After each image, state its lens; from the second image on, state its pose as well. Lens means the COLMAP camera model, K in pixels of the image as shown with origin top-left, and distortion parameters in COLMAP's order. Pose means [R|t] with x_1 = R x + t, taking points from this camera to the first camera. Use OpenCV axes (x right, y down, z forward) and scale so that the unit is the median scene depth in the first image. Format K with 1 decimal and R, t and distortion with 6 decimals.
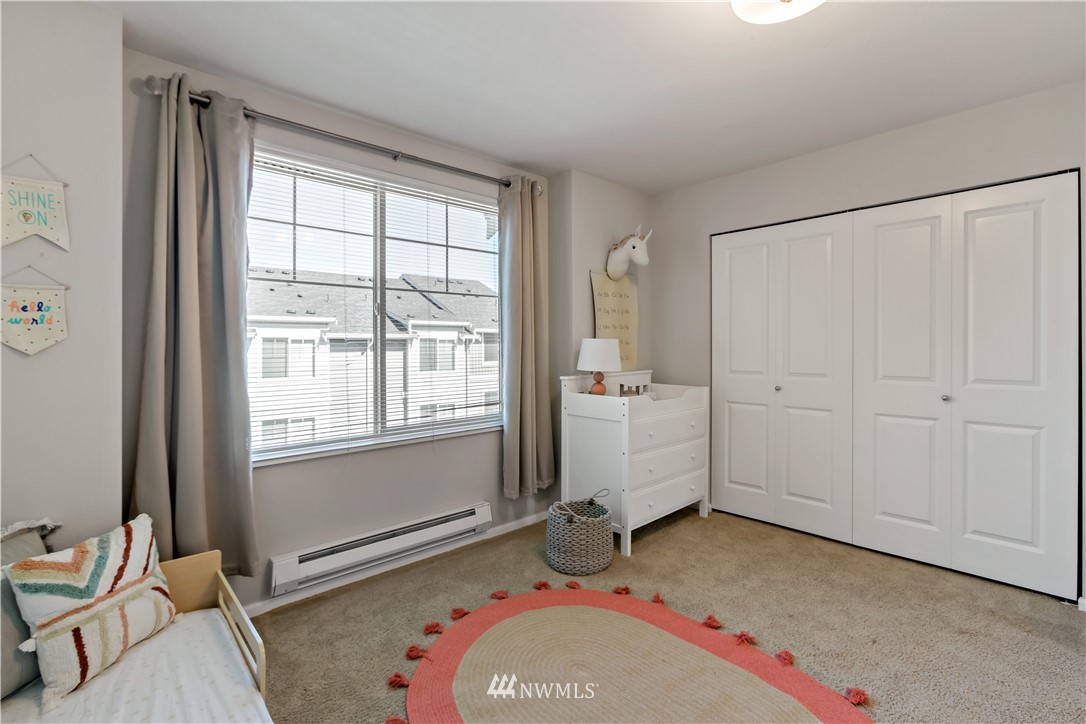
lens RADIAL K [[484.9, 0, 537.3], [0, 484.9, 344.8], [0, 0, 1]] dist [-0.021970, 0.006354]
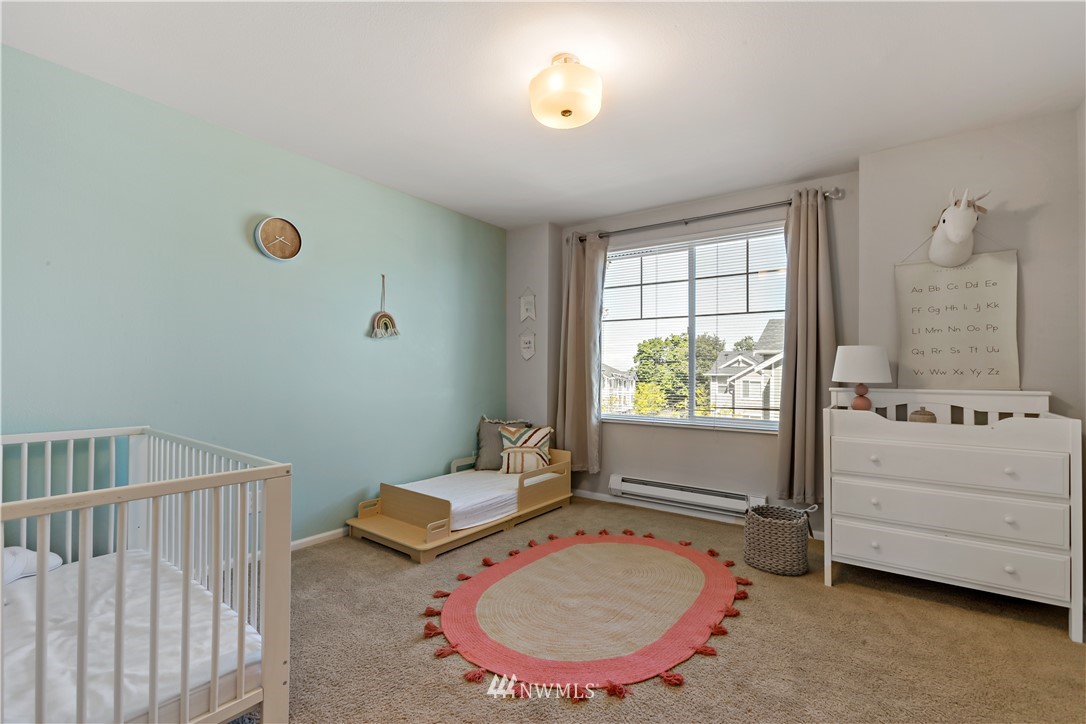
lens RADIAL K [[484.9, 0, 542.9], [0, 484.9, 363.1], [0, 0, 1]] dist [-0.021970, 0.006354]
pose [[0.206376, -0.003969, -0.978465, 1.005351], [-0.007647, 0.999955, -0.005669, 0.032817], [0.978443, 0.008652, 0.206337, 0.304271]]
